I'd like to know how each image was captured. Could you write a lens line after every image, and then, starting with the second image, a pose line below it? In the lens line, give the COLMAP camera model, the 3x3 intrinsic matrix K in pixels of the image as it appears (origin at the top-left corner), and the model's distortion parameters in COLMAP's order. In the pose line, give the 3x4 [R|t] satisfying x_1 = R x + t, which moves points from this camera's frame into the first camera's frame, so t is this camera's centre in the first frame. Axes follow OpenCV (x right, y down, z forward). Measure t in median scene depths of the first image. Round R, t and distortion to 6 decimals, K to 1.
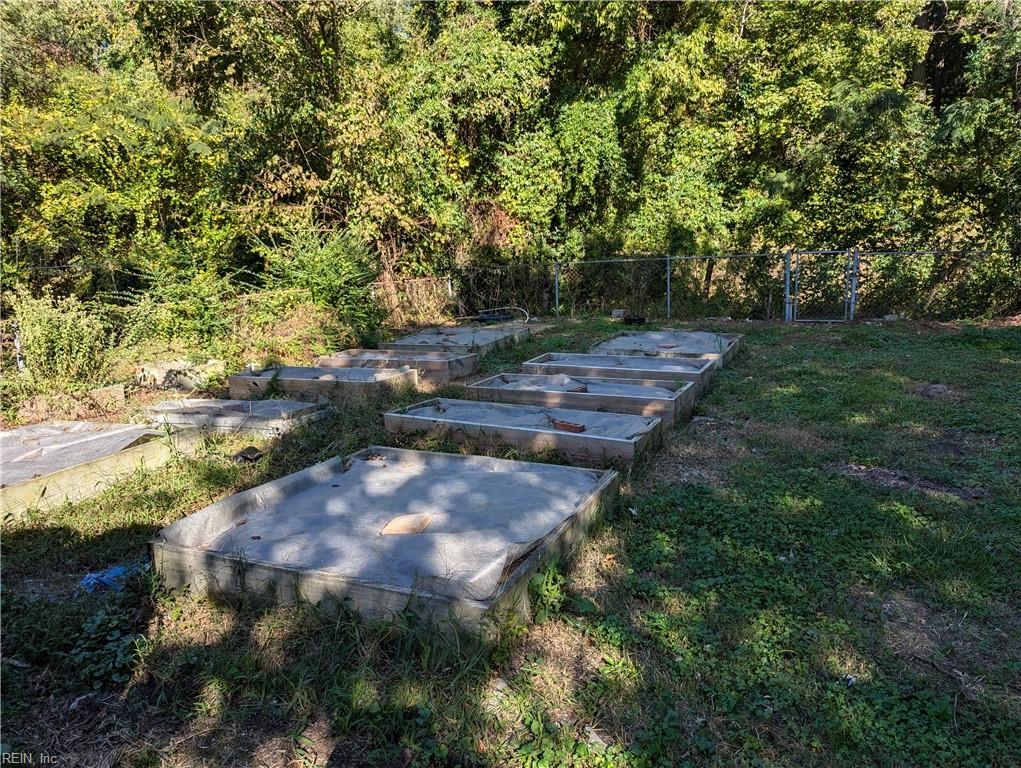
lens RADIAL K [[725.8, 0, 512.4], [0, 725.8, 391.8], [0, 0, 1]] dist [0.032474, -0.032310]
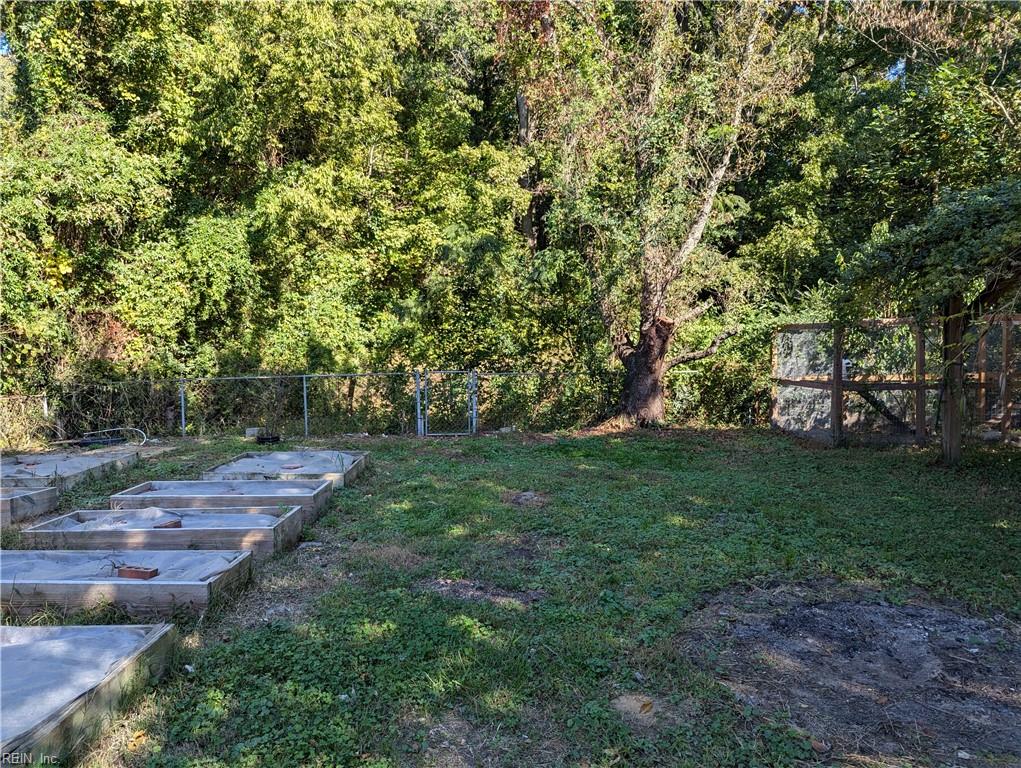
lens RADIAL K [[725.8, 0, 509.7], [0, 725.8, 390.2], [0, 0, 1]] dist [0.032474, -0.032310]
pose [[0.901338, -0.001754, 0.433114, 0.035805], [0.069313, 0.987688, -0.140245, -0.004835], [-0.427535, 0.156428, 0.890362, -0.003035]]
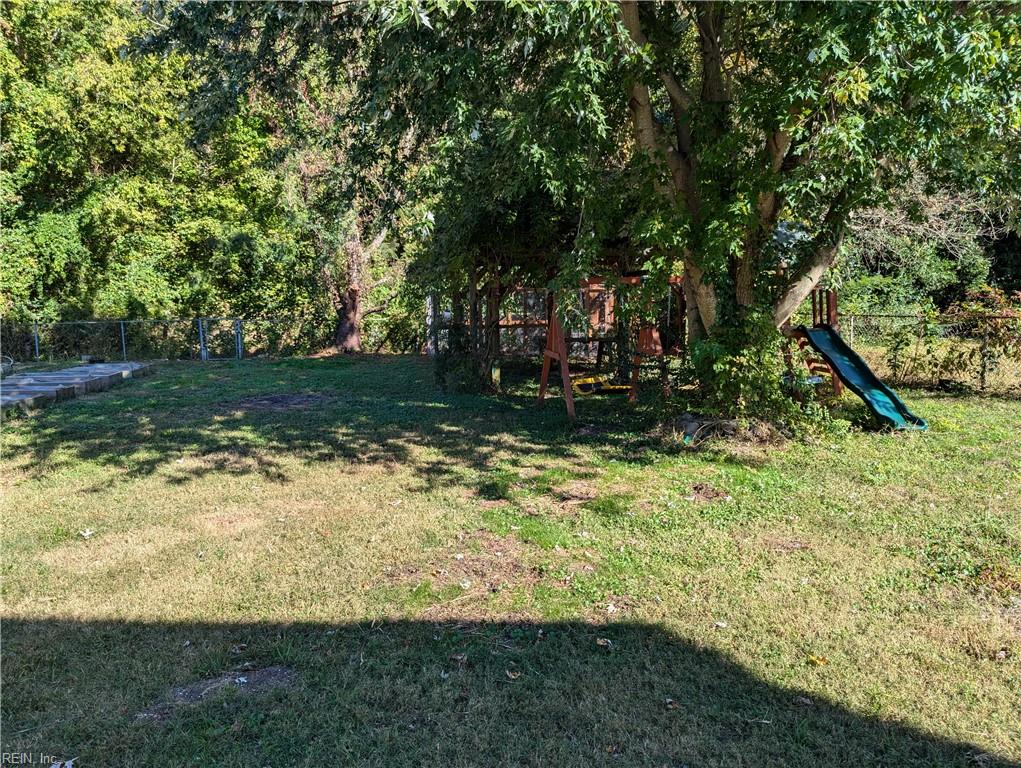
lens RADIAL K [[725.8, 0, 511.2], [0, 725.8, 381.2], [0, 0, 1]] dist [0.032474, -0.032310]
pose [[0.815741, -0.040251, 0.577015, -0.009873], [0.097497, 0.992871, -0.068574, 0.123763], [-0.570141, 0.112196, 0.813850, -0.690655]]
